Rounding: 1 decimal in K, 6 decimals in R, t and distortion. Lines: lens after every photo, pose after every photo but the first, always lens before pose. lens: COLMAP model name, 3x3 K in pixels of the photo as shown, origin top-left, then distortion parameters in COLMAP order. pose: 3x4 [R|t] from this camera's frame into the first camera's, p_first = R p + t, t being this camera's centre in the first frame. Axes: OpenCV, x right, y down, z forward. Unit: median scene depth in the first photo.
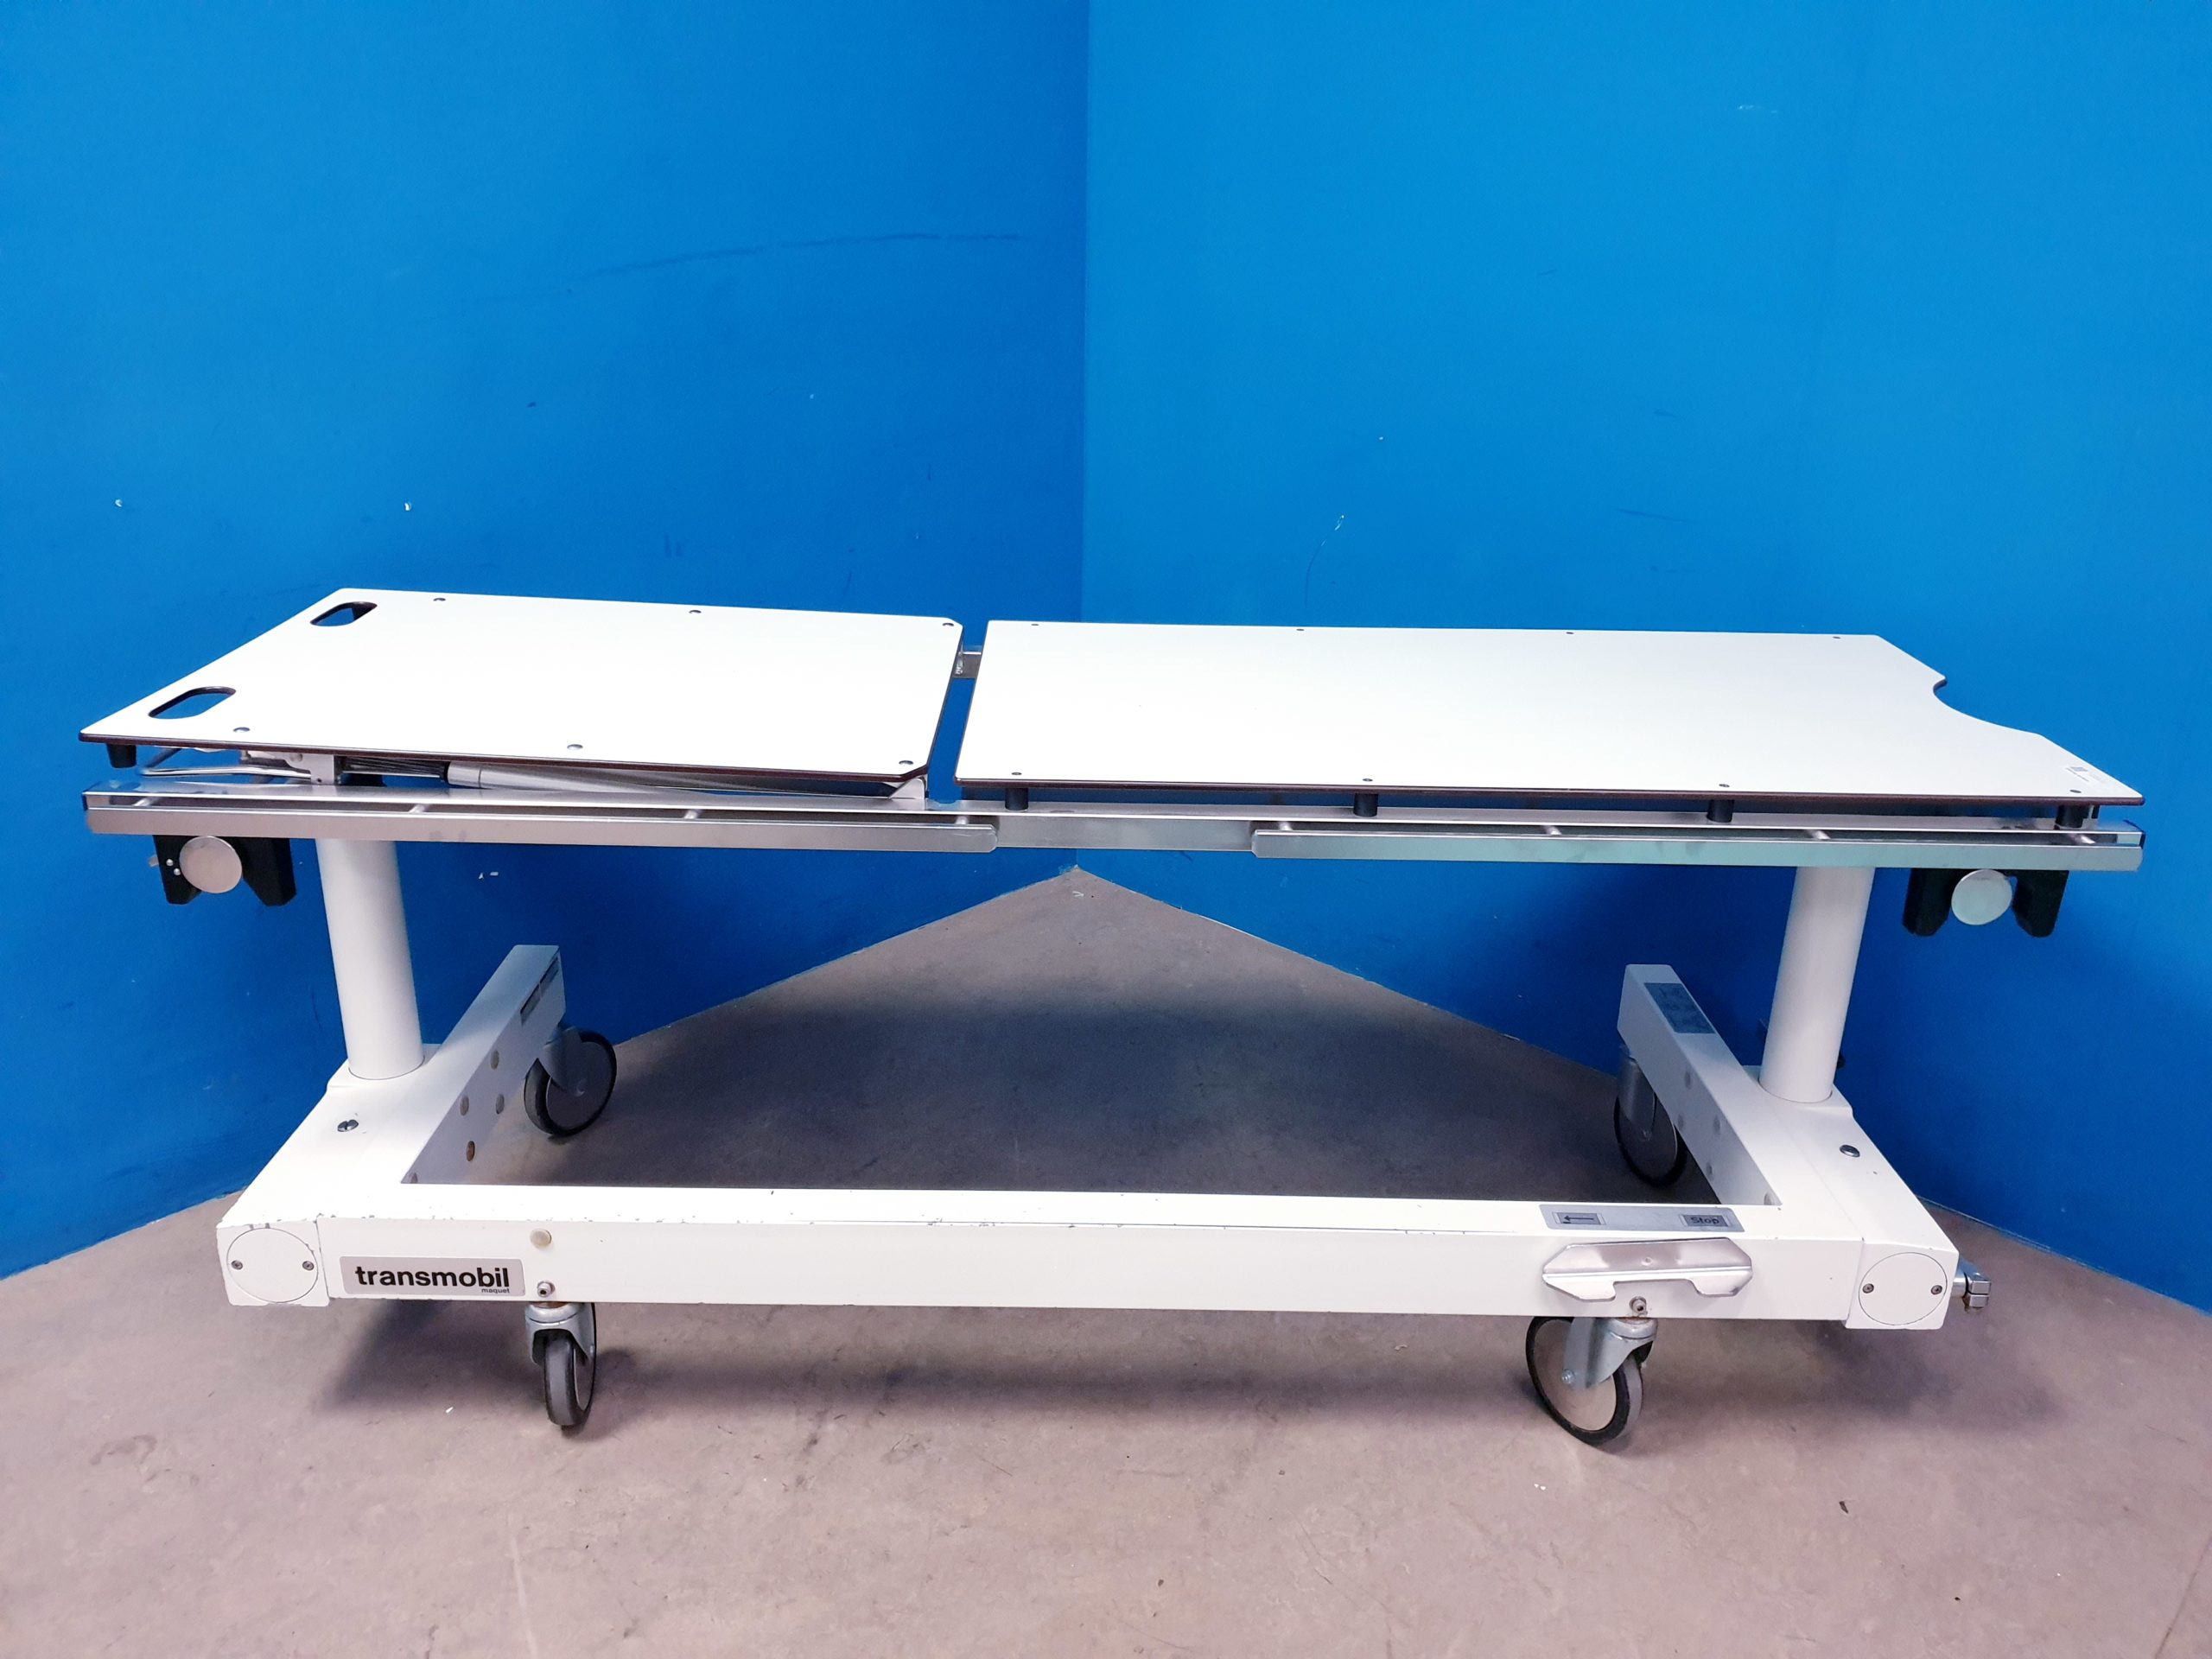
lens RADIAL K [[1709.6, 0, 1112.6], [0, 1709.6, 843.9], [0, 0, 1]] dist [-0.003646, 0.034663]
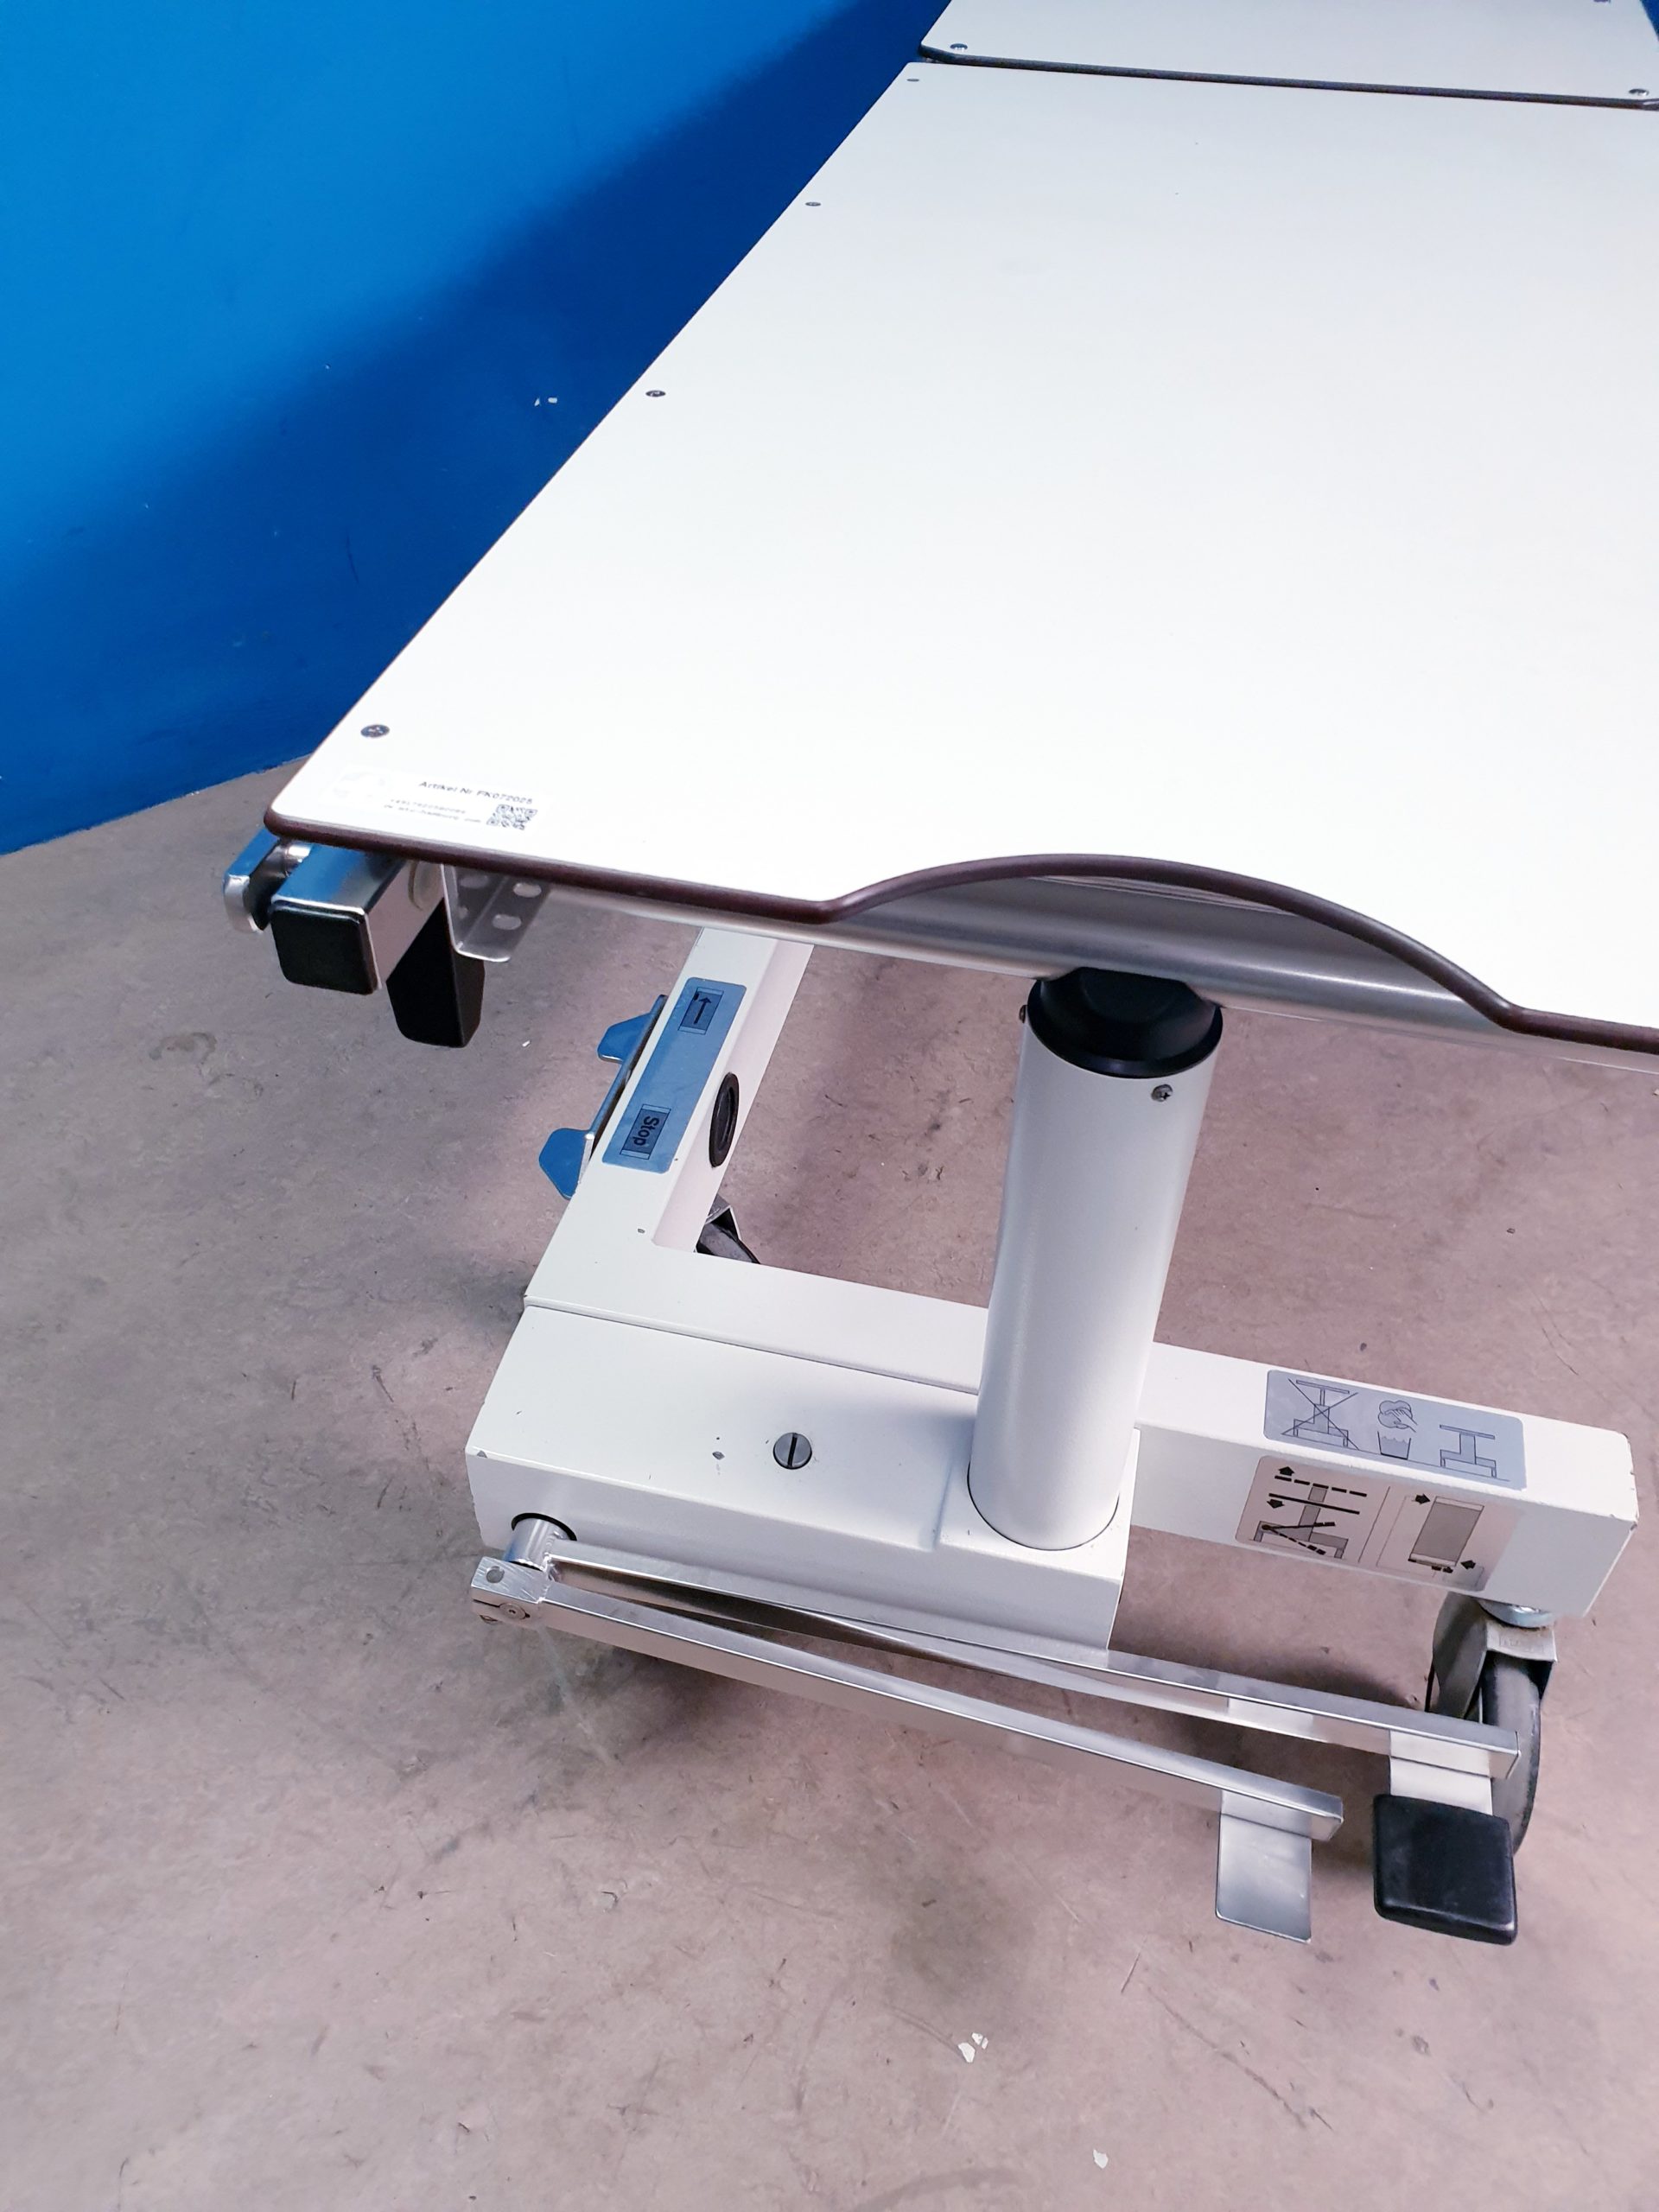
lens RADIAL K [[1709.6, 0, 824.0], [0, 1709.6, 1107.3], [0, 0, 1]] dist [-0.003646, 0.034663]
pose [[0.983804, 0.113490, -0.138747, -0.120682], [-0.055544, 0.928953, 0.366008, 0.036396], [0.170427, -0.352373, 0.920211, 0.228321]]
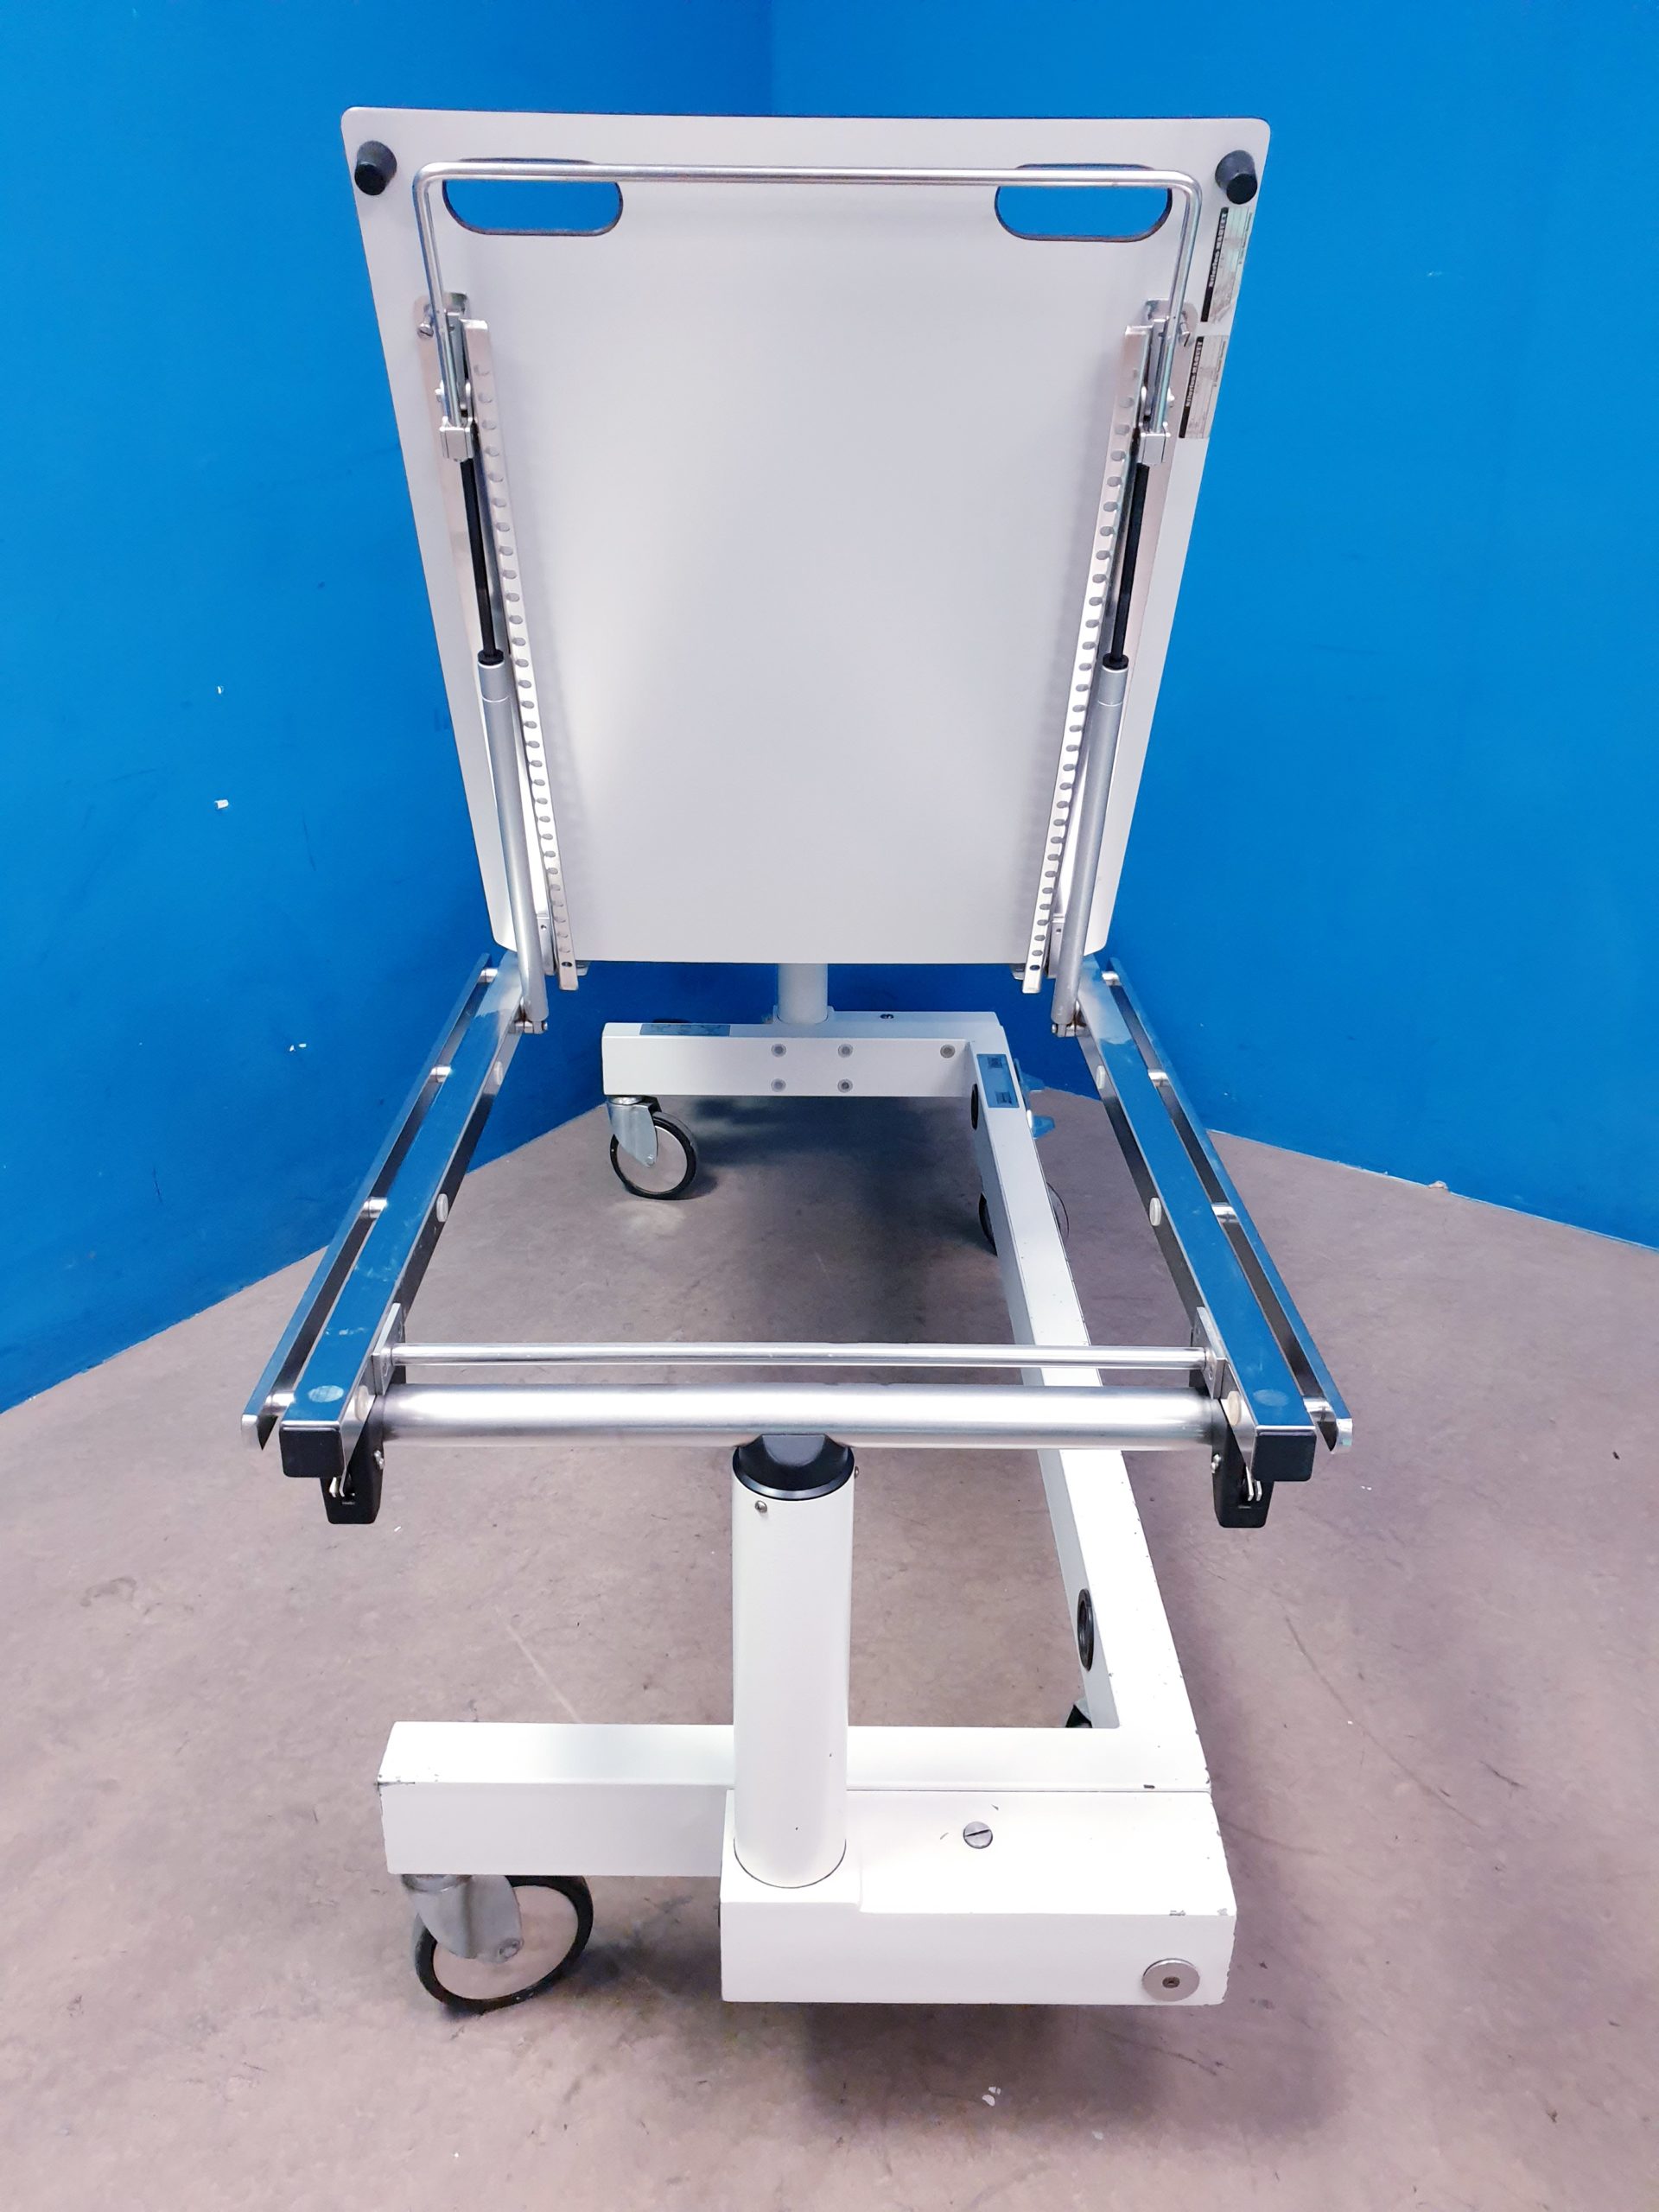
lens RADIAL K [[1709.6, 0, 834.2], [0, 1709.6, 1097.9], [0, 0, 1]] dist [-0.003646, 0.034663]
pose [[0.988134, -0.075415, 0.133802, -0.257501], [0.068565, 0.996124, 0.055092, 0.020126], [-0.137438, -0.045264, 0.989476, -0.102950]]
